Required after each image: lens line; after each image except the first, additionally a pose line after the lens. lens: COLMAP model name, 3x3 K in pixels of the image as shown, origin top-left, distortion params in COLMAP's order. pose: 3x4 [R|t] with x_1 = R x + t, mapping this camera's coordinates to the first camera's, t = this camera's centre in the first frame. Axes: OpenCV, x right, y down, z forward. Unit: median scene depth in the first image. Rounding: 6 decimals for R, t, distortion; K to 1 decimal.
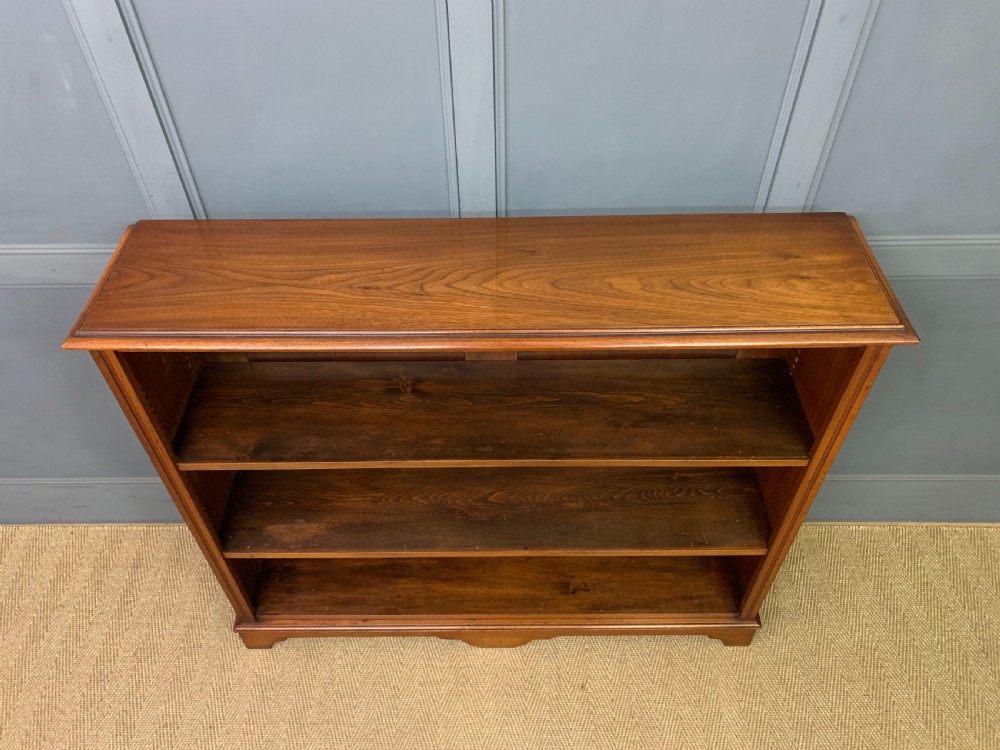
lens RADIAL K [[766.0, 0, 493.9], [0, 766.0, 383.9], [0, 0, 1]] dist [0.021546, -0.009736]
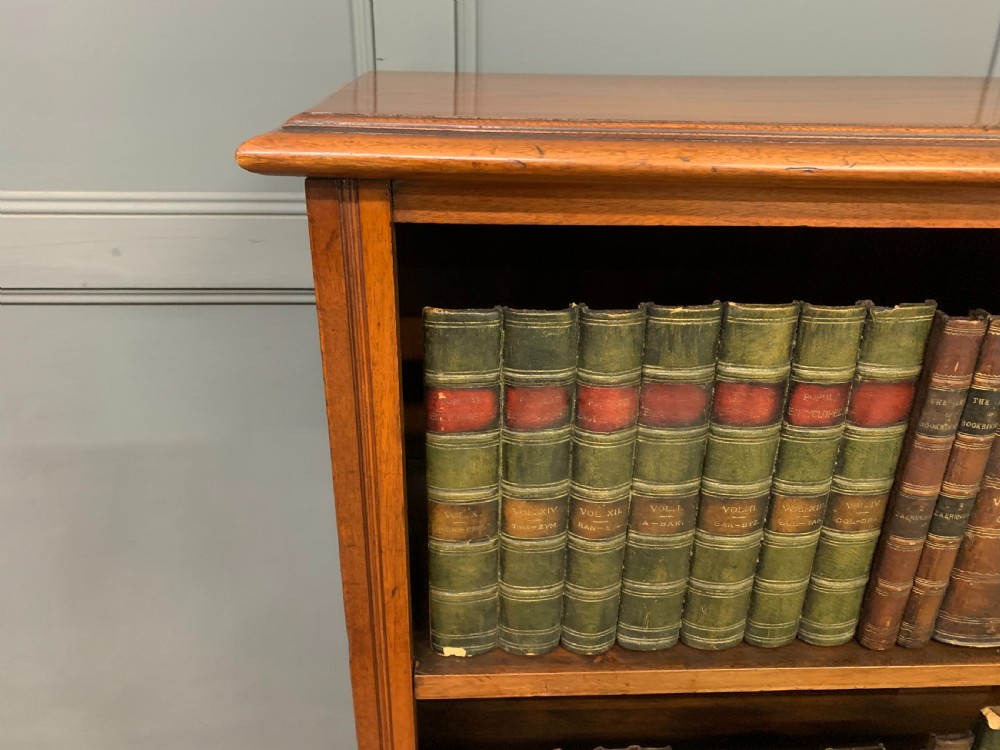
lens RADIAL K [[766.0, 0, 498.0], [0, 766.0, 383.8], [0, 0, 1]] dist [0.021546, -0.009736]
pose [[0.998090, 0.002081, 0.061735, -0.298966], [0.022014, 0.921829, -0.386971, 0.088722], [-0.057715, 0.387591, 0.920023, 0.472478]]
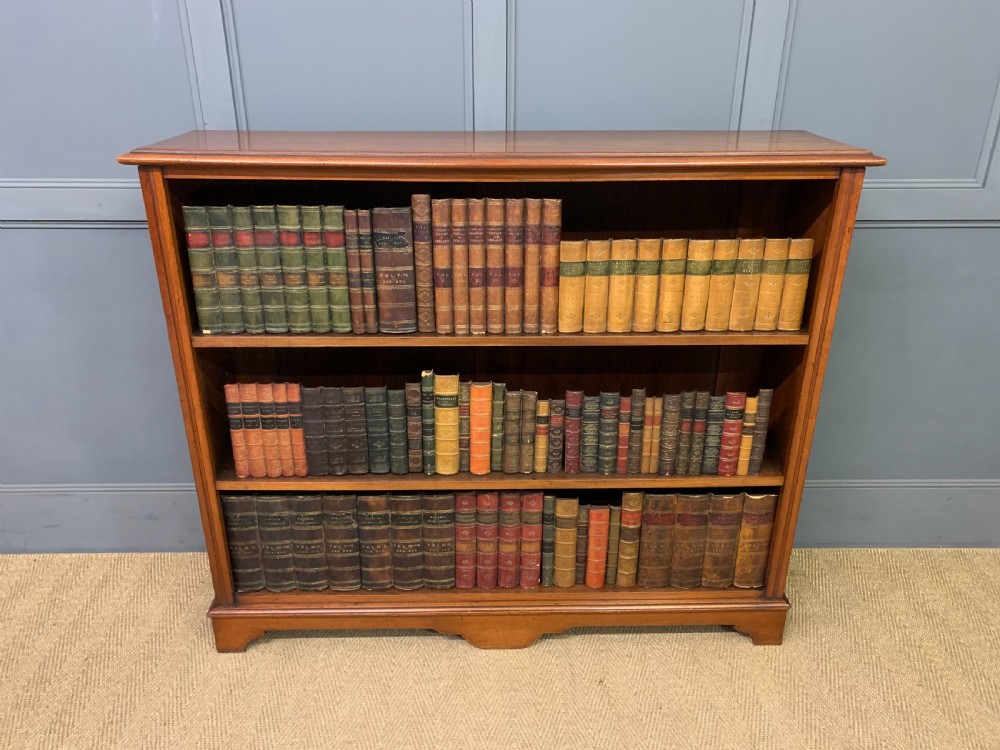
lens RADIAL K [[766.0, 0, 498.2], [0, 766.0, 376.3], [0, 0, 1]] dist [0.021546, -0.009736]
pose [[0.999456, 0.008938, 0.031759, -0.031936], [0.004281, 0.919336, -0.393450, 0.413802], [-0.032714, 0.393372, 0.918797, 0.059929]]
